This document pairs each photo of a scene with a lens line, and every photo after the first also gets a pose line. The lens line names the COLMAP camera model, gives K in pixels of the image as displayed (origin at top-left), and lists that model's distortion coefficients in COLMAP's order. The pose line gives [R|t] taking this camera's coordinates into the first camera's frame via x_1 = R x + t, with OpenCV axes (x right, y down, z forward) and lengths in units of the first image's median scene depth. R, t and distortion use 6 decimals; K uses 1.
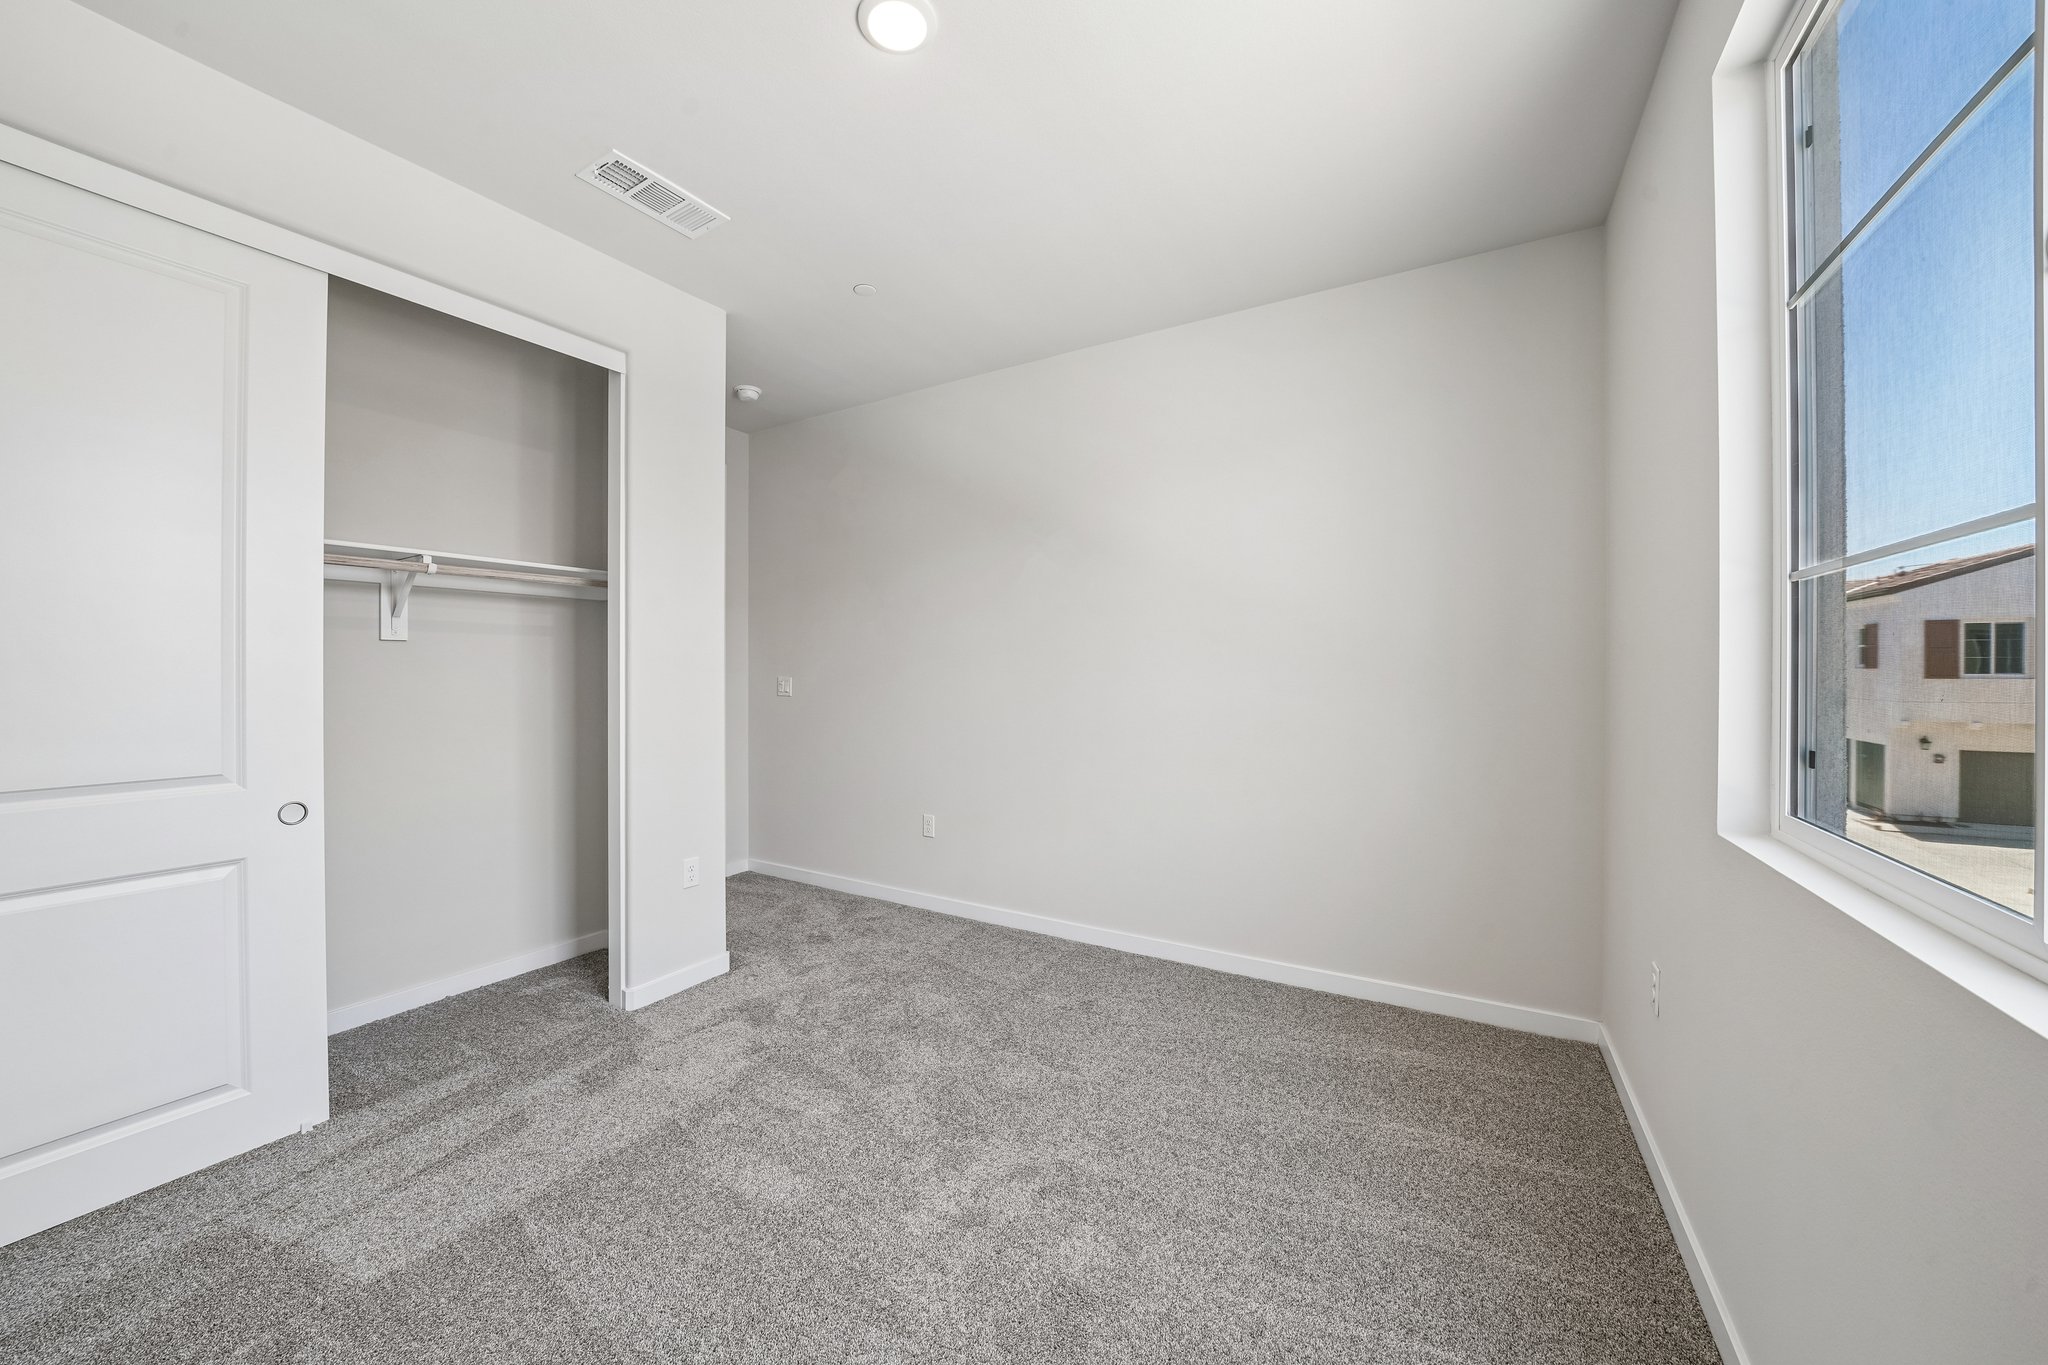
lens RADIAL K [[759.6, 0, 1020.7], [0, 759.6, 676.2], [0, 0, 1]] dist [-0.015888, 0.000346]
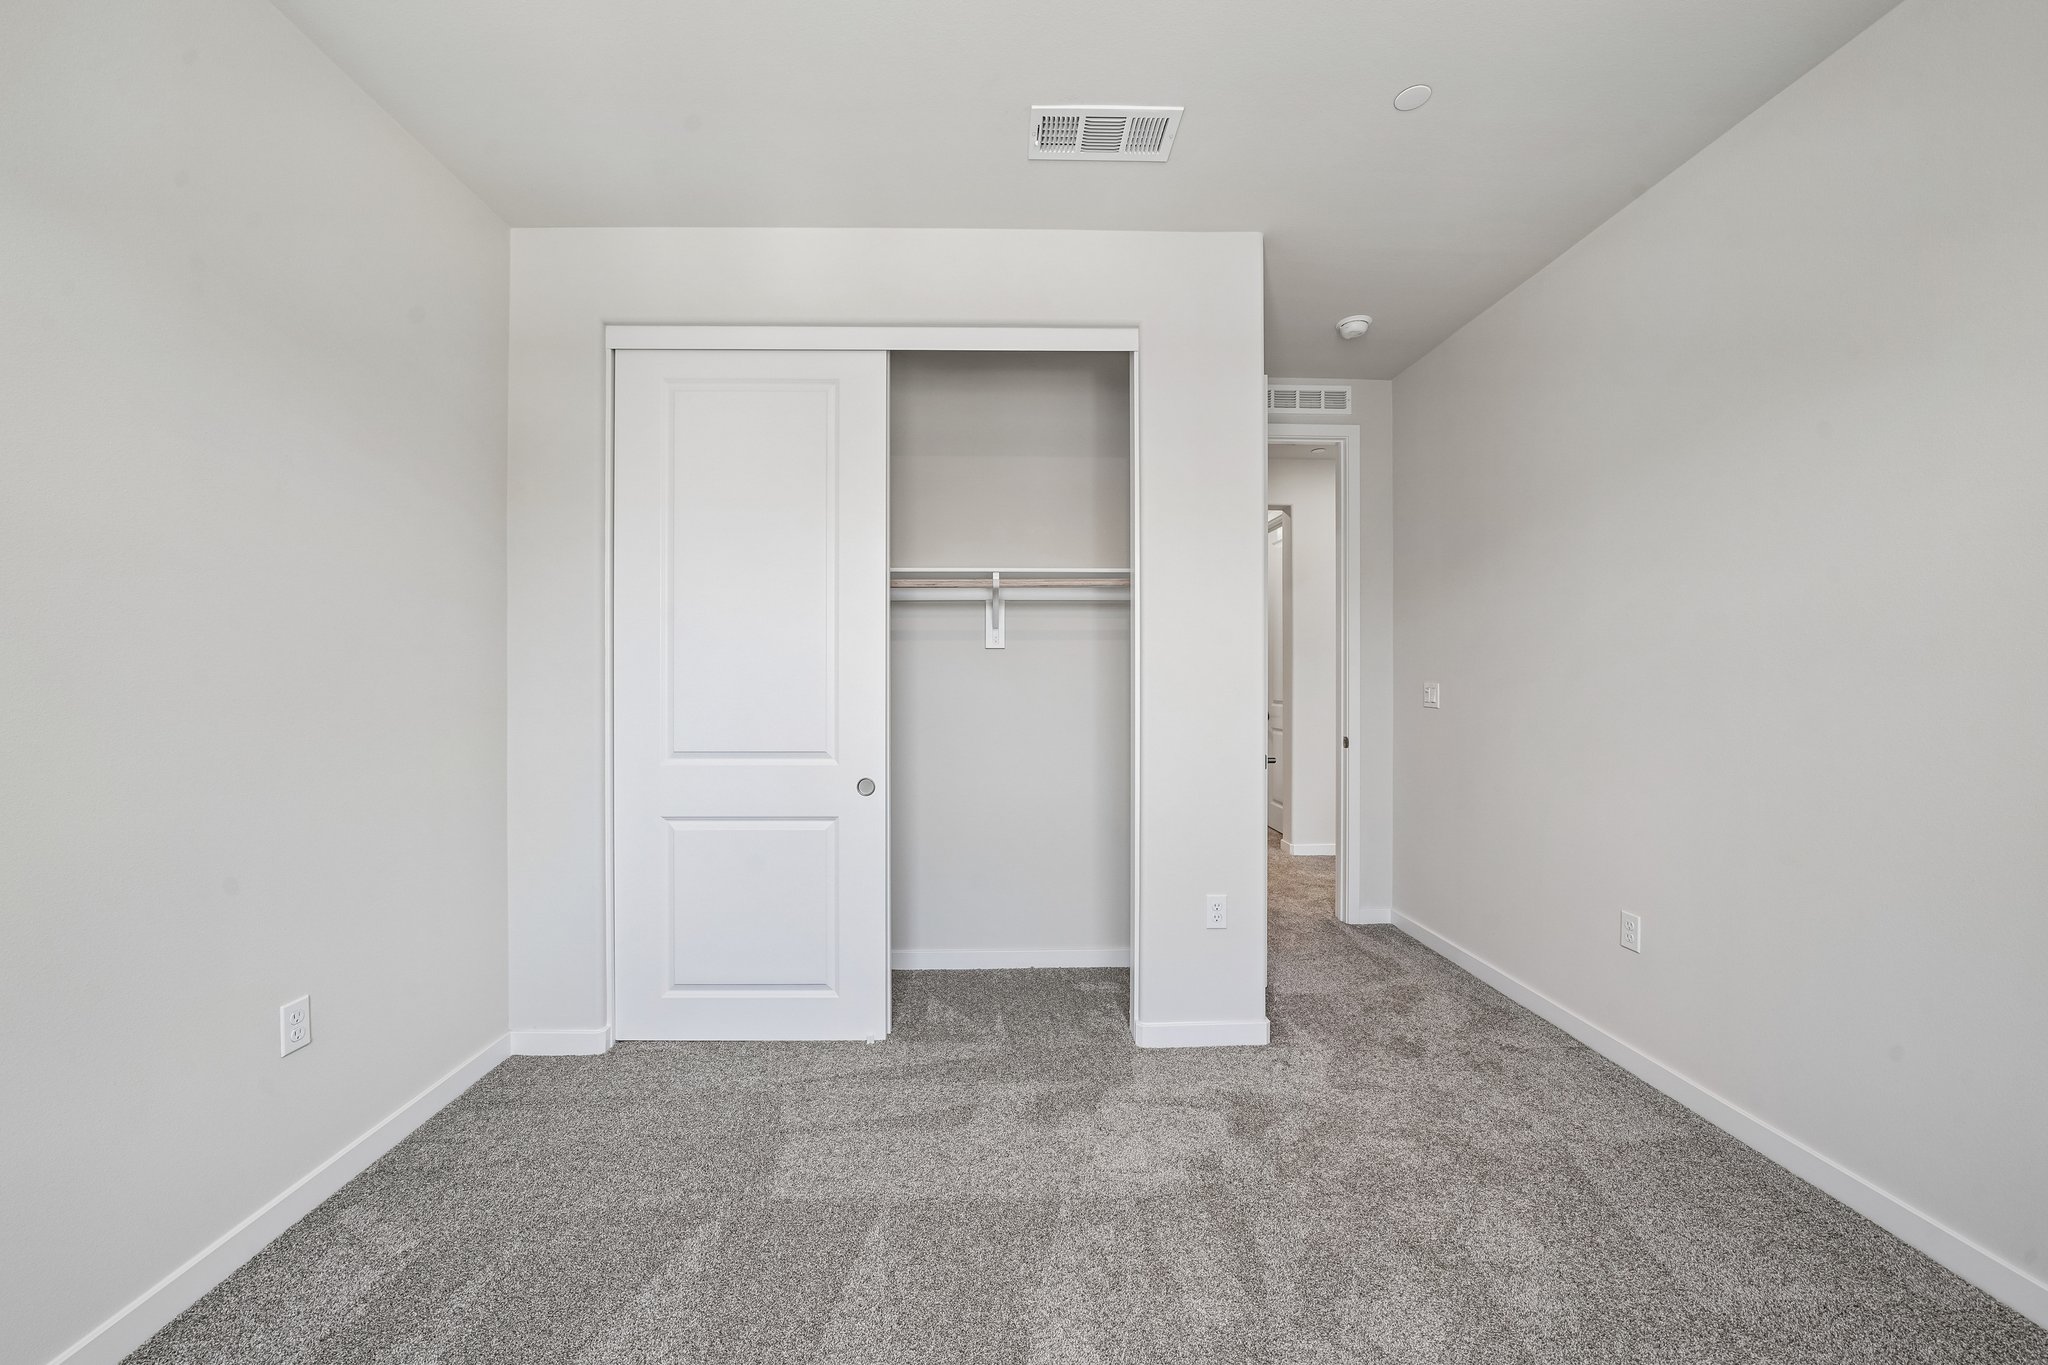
lens RADIAL K [[759.6, 0, 1023.8], [0, 759.6, 679.4], [0, 0, 1]] dist [-0.015888, 0.000346]
pose [[0.528759, 0.002109, -0.848769, 0.189841], [-0.005310, 0.999986, -0.000824, 0.000955], [0.848755, 0.004943, 0.528763, 0.406706]]
